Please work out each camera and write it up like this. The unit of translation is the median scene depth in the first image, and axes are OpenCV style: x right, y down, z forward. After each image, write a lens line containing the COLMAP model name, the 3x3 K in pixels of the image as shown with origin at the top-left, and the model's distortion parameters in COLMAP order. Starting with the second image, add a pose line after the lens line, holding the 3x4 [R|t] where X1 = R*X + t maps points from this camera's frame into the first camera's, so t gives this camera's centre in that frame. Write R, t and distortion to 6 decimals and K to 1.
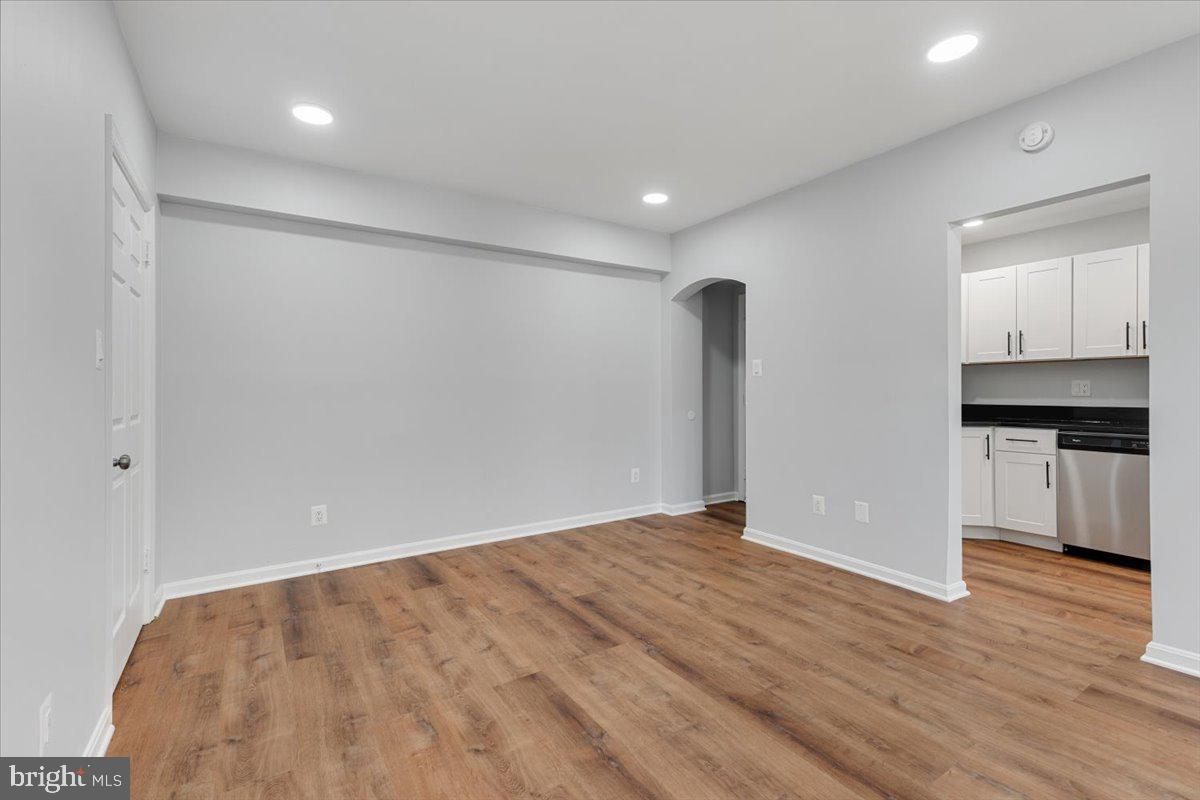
lens RADIAL K [[539.7, 0, 604.5], [0, 539.7, 394.2], [0, 0, 1]] dist [0.004348, -0.000829]
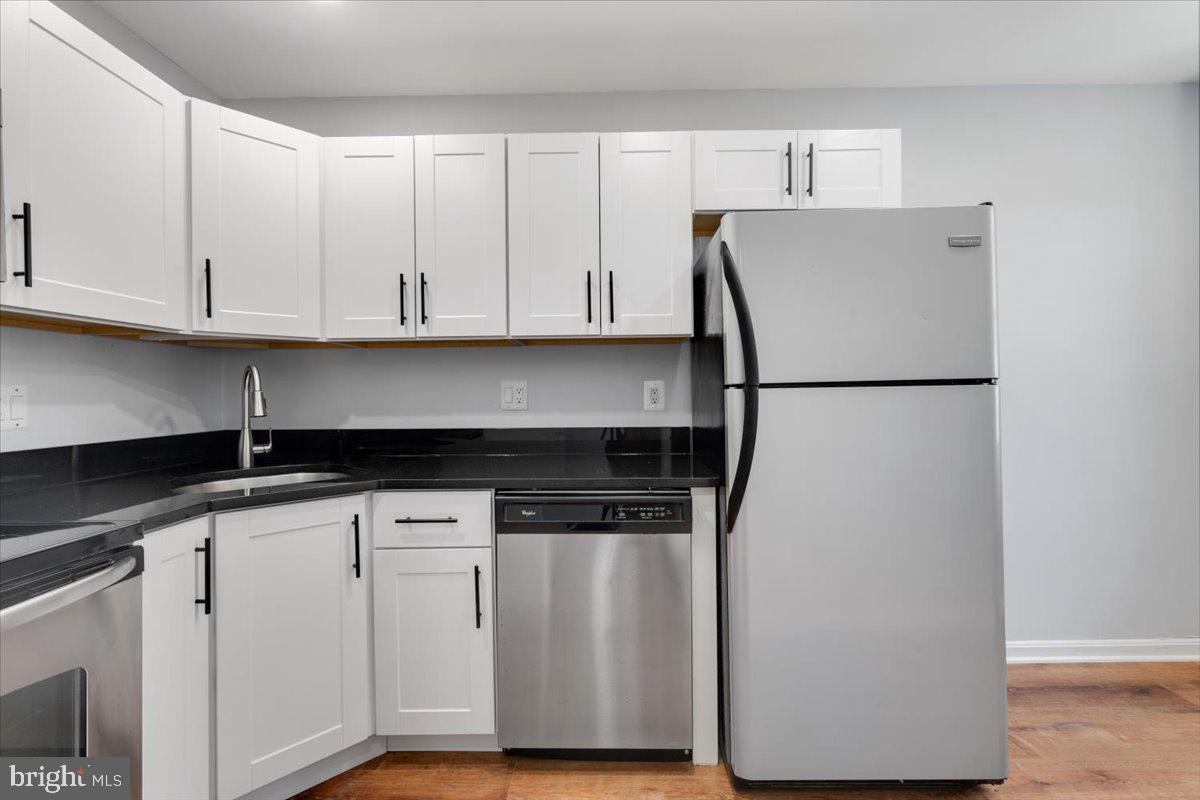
lens RADIAL K [[539.7, 0, 590.9], [0, 539.7, 387.8], [0, 0, 1]] dist [0.004348, -0.000829]
pose [[0.572972, 0.004853, 0.819560, 0.661189], [0.010324, 0.999860, -0.013139, -0.014471], [-0.819510, 0.015990, 0.572842, 0.864840]]
